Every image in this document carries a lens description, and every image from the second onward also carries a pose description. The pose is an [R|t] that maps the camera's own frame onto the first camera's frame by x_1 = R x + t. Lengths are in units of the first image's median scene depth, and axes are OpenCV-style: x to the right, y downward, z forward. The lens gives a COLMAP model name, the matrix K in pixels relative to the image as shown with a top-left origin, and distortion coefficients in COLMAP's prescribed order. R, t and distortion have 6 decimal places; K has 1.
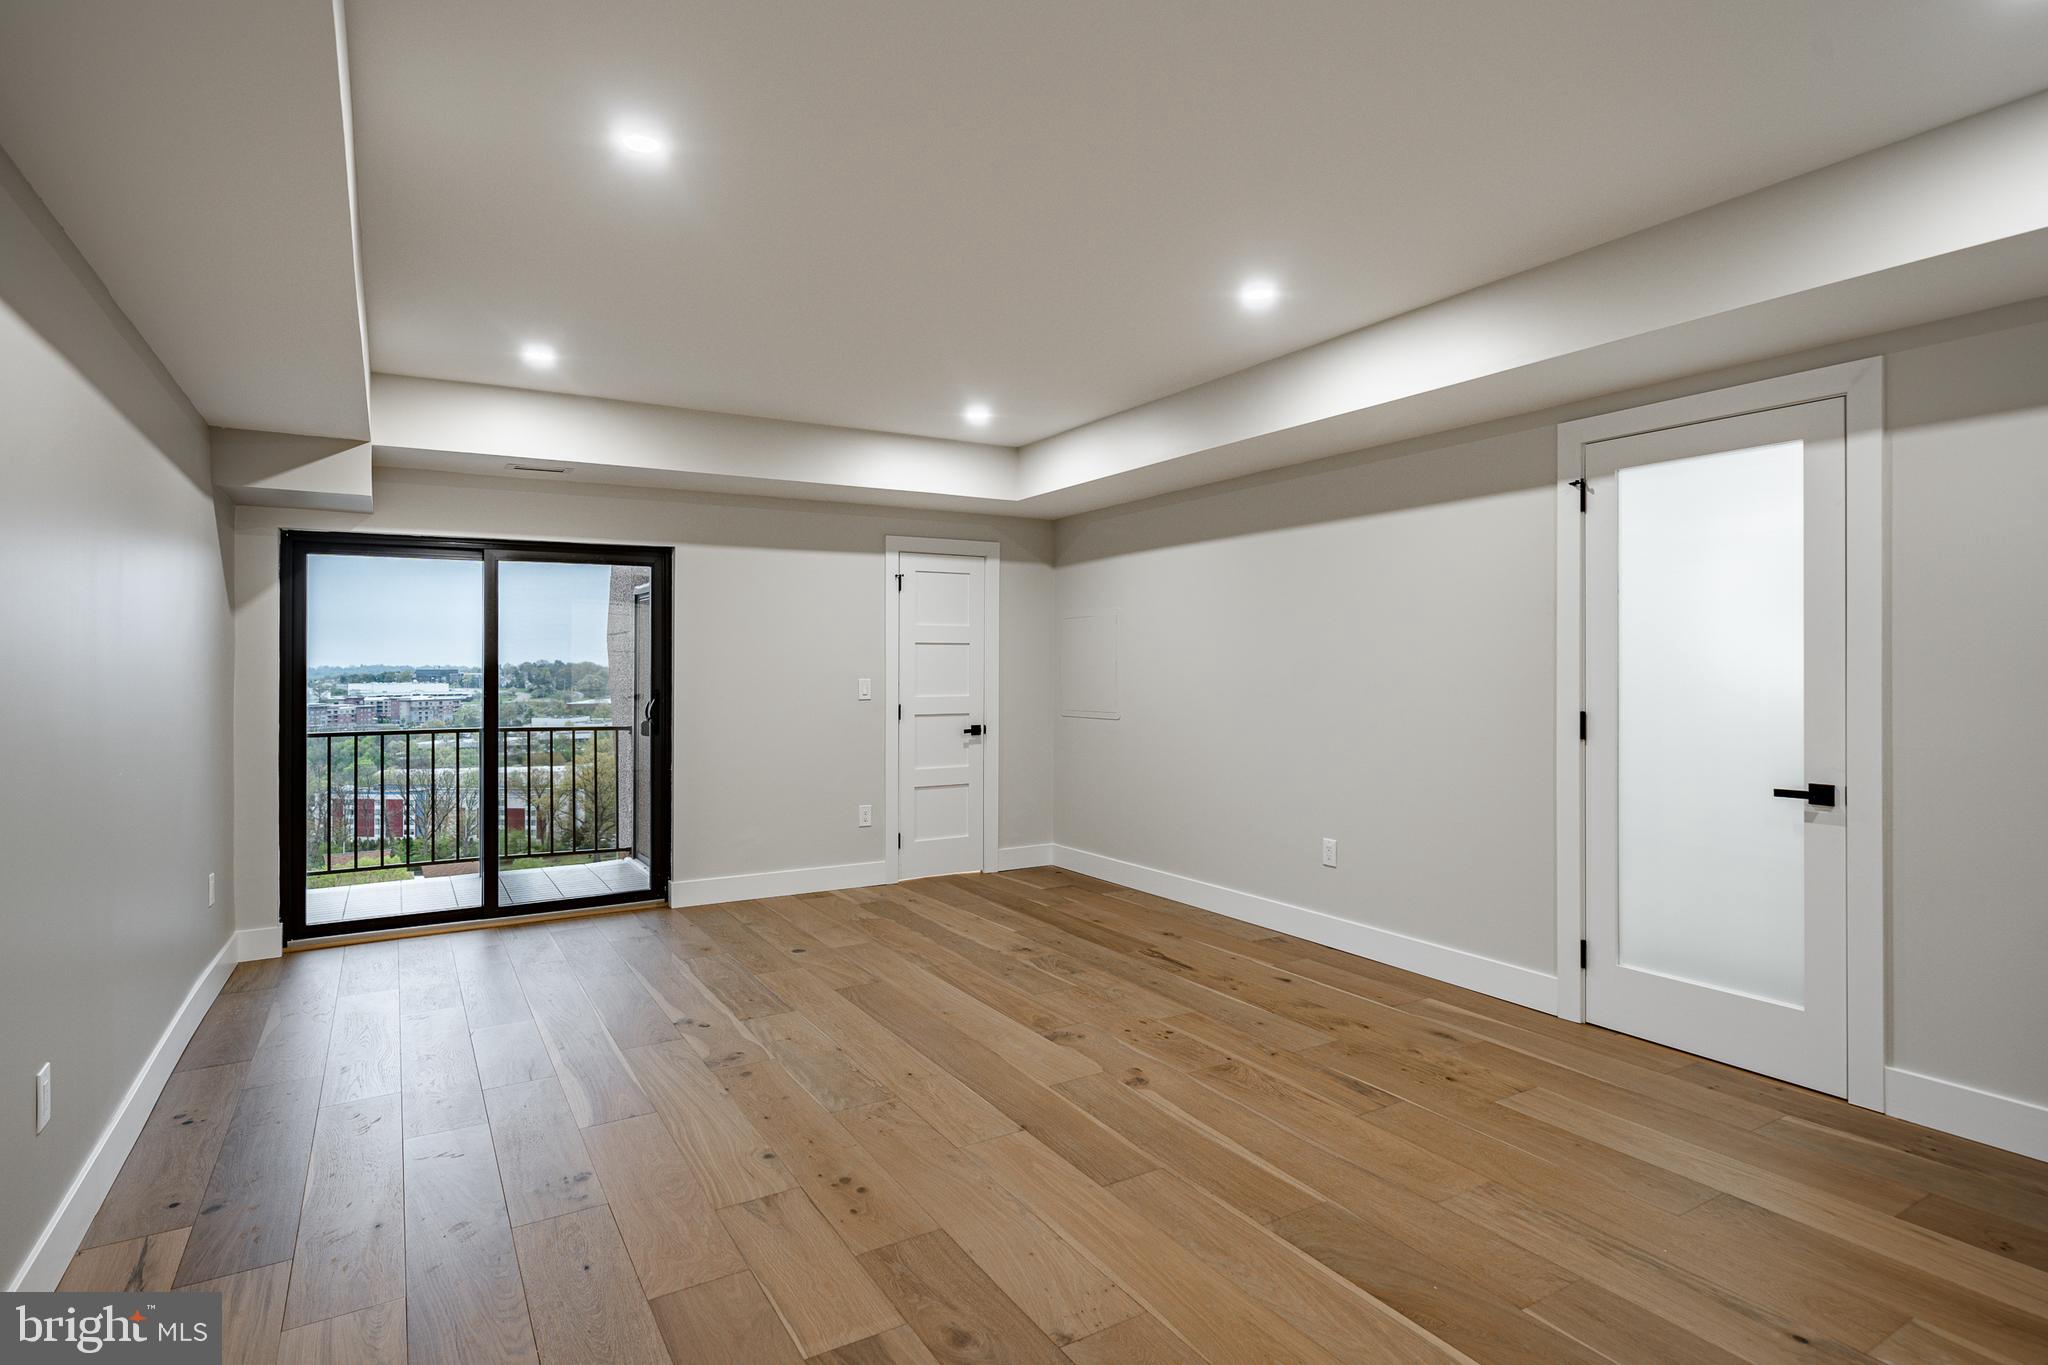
lens RADIAL K [[1033.1, 0, 990.7], [0, 1033.1, 665.4], [0, 0, 1]] dist [0.003334, 0.000654]
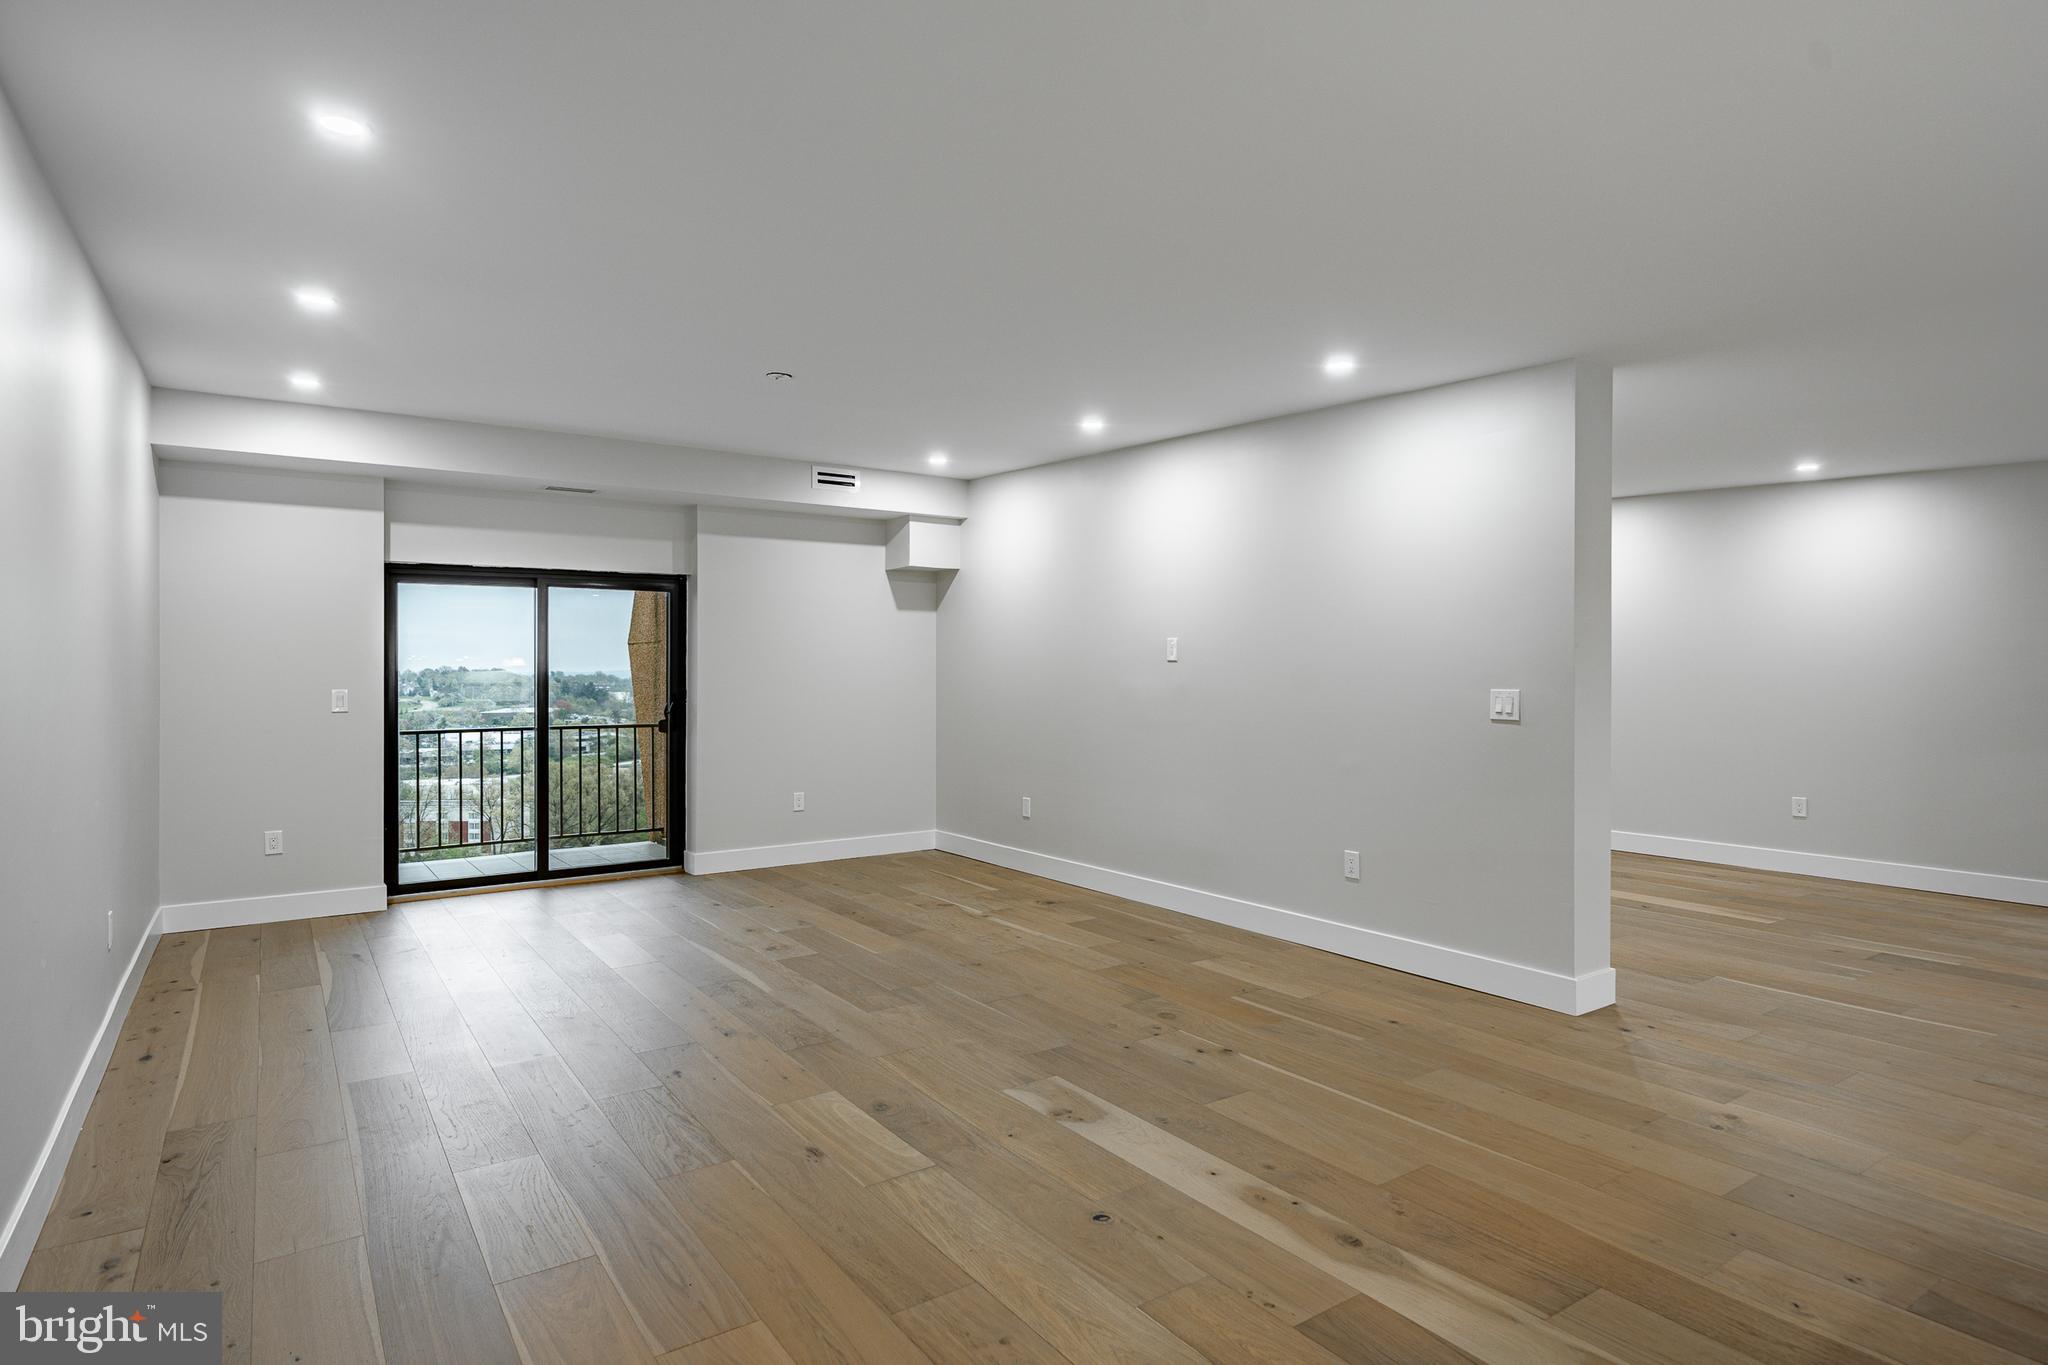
lens RADIAL K [[1085.0, 0, 995.7], [0, 1085.0, 666.5], [0, 0, 1]] dist [-0.001512, 0.005356]
pose [[0.998194, -0.001581, 0.060053, -0.023672], [0.001821, 0.999991, -0.003953, -0.002131], [-0.060046, 0.004055, 0.998187, -0.291423]]
